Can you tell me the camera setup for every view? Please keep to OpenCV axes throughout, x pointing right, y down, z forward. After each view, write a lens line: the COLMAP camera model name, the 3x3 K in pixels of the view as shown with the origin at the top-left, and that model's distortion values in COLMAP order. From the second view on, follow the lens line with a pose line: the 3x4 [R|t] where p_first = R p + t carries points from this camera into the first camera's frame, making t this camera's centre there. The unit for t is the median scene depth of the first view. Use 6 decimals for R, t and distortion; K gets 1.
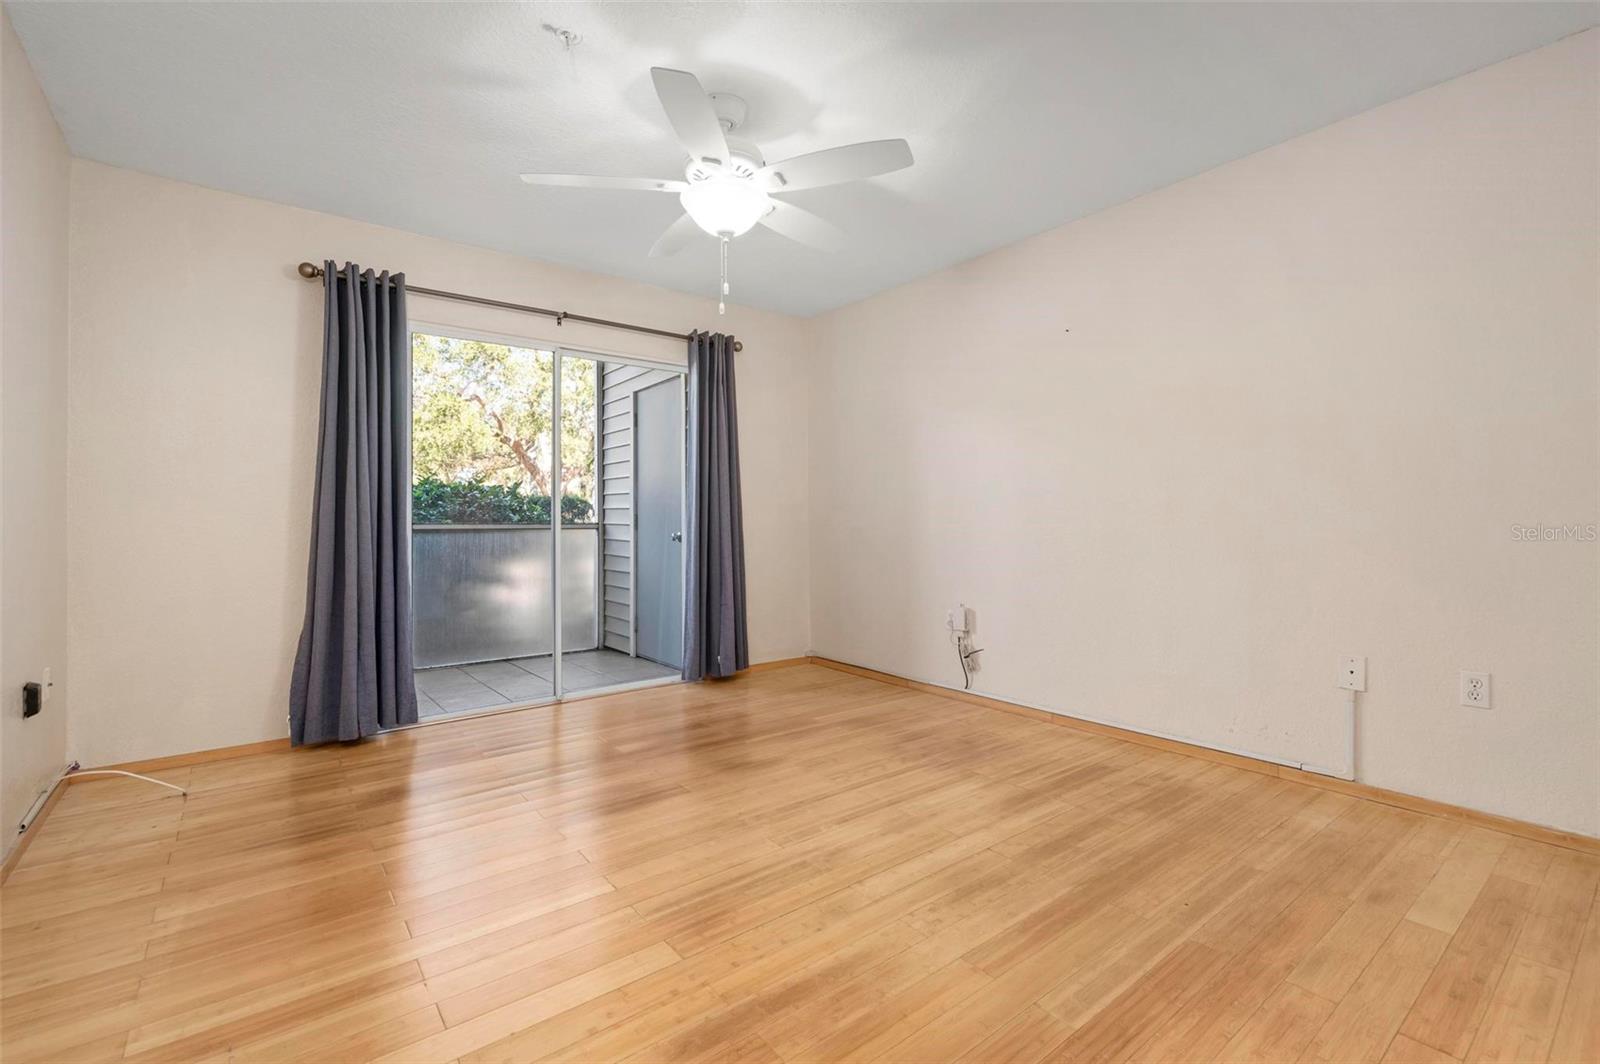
lens RADIAL K [[717.0, 0, 794.2], [0, 717.0, 536.5], [0, 0, 1]] dist [-0.016007, 0.000045]
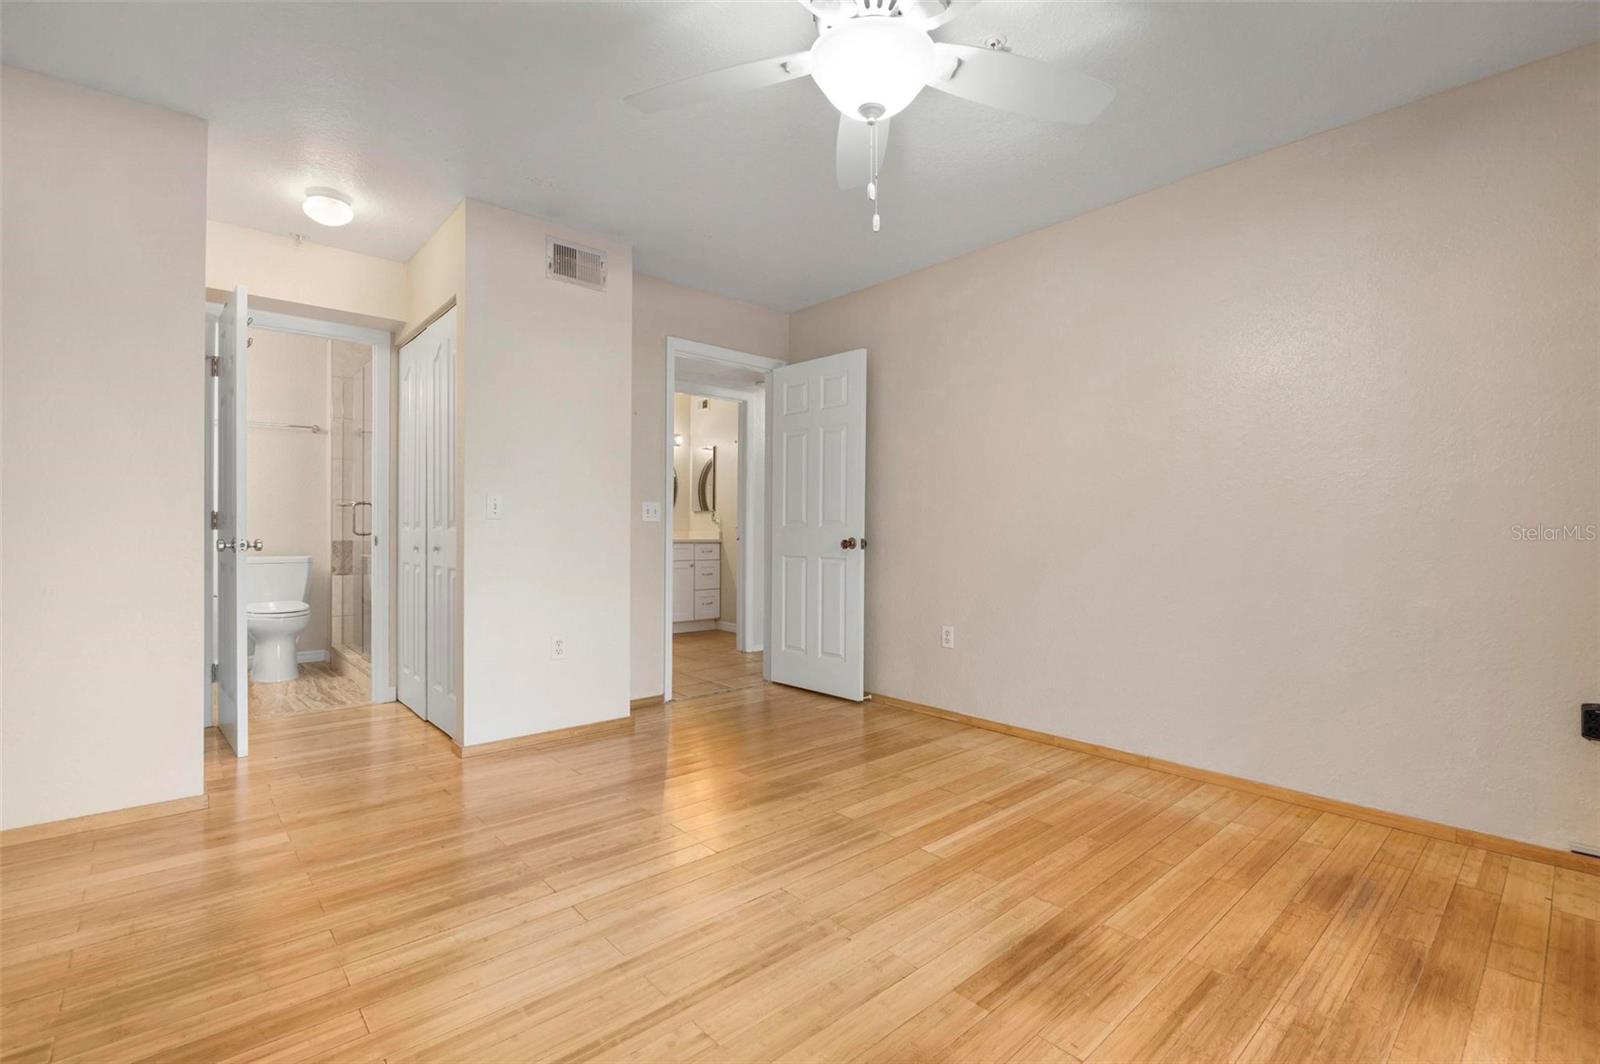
lens RADIAL K [[717.0, 0, 794.2], [0, 717.0, 536.5], [0, 0, 1]] dist [-0.016007, 0.000045]
pose [[-0.997380, 0.002702, -0.072293, 0.034375], [0.000940, 0.999702, 0.024393, -0.037087], [0.072338, 0.024261, -0.997085, 1.987665]]
